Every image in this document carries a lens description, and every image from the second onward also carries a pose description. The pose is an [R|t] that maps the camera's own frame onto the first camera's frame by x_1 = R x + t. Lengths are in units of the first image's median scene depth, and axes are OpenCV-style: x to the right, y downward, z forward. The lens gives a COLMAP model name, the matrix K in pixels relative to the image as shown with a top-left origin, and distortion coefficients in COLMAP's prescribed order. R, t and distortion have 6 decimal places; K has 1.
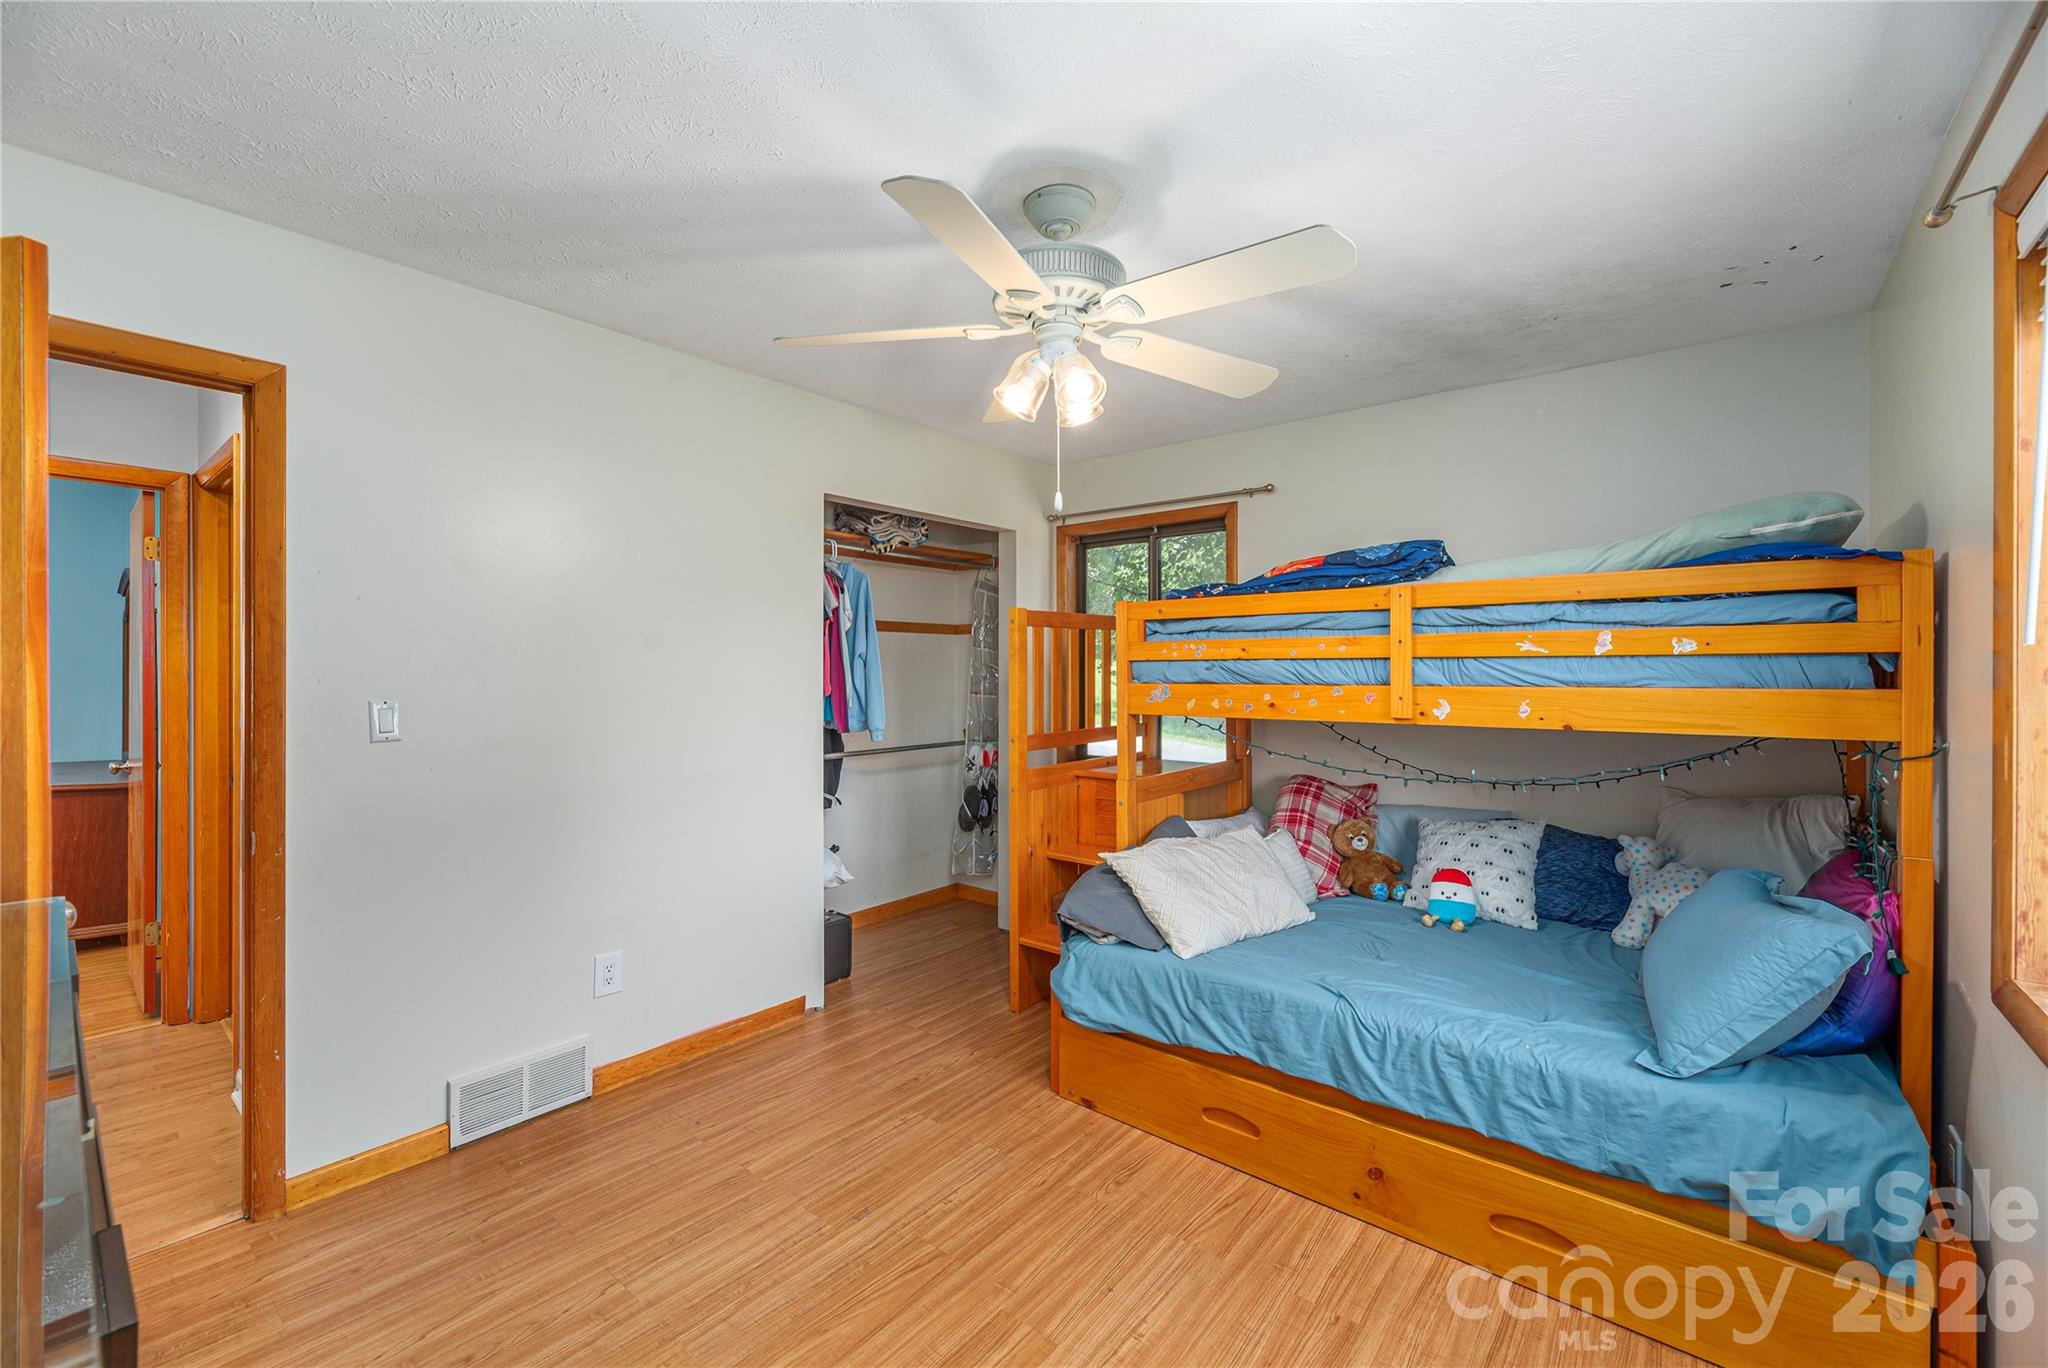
lens RADIAL K [[846.4, 0, 1015.2], [0, 846.4, 671.7], [0, 0, 1]] dist [-0.006247, 0.000272]
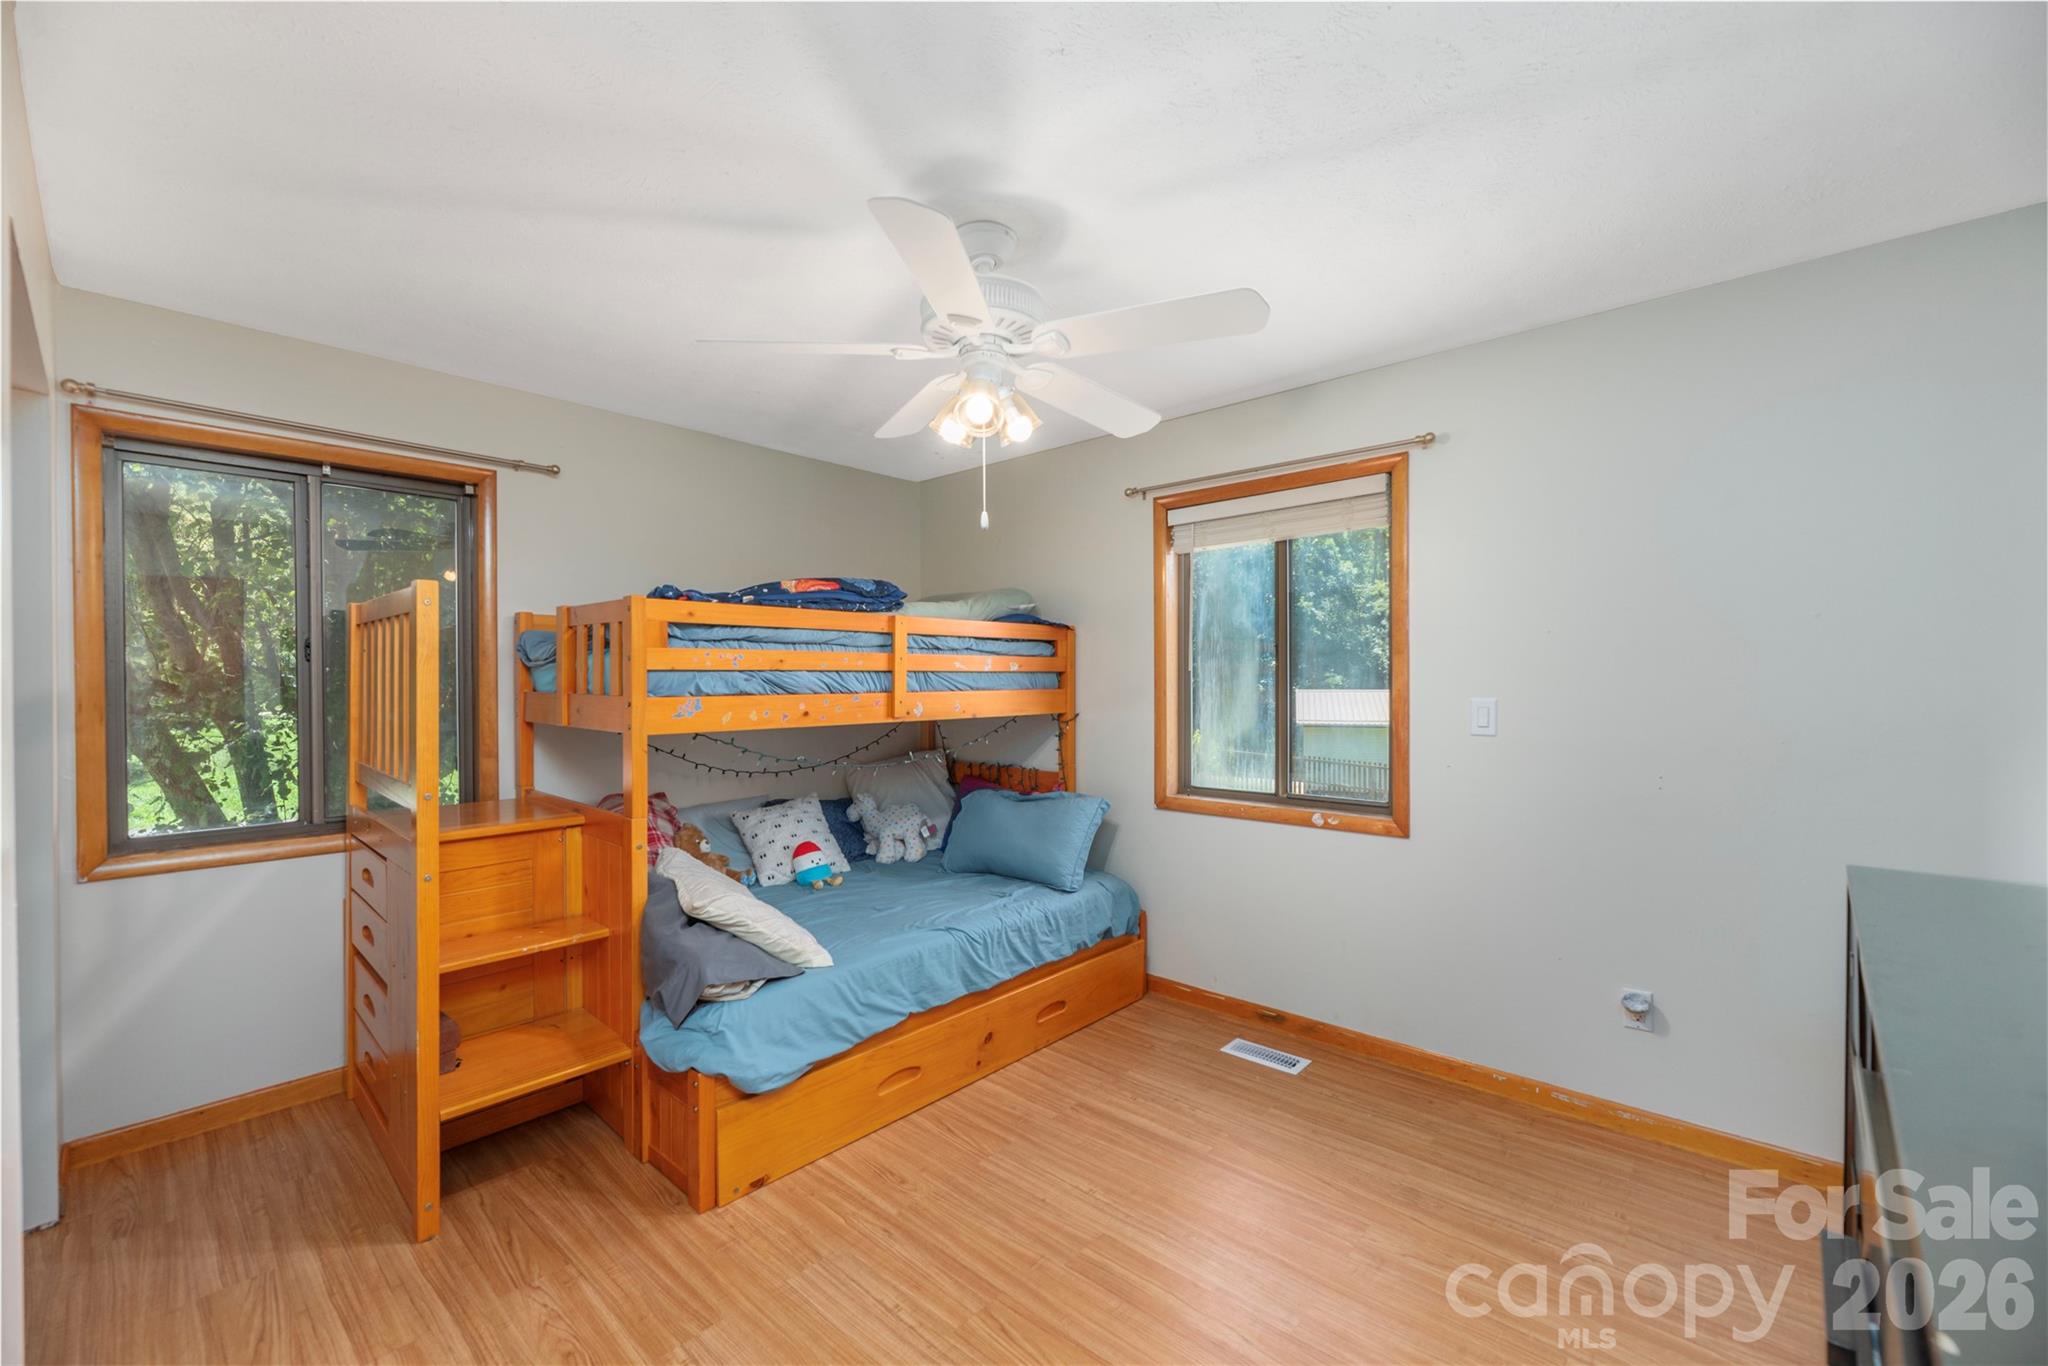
lens RADIAL K [[846.4, 0, 1016.1], [0, 846.4, 682.5], [0, 0, 1]] dist [-0.006247, 0.000272]
pose [[0.030275, -0.003190, 0.999537, -0.845014], [0.005365, 0.999981, 0.003029, -0.001786], [-0.999527, 0.005271, 0.030291, 0.782005]]
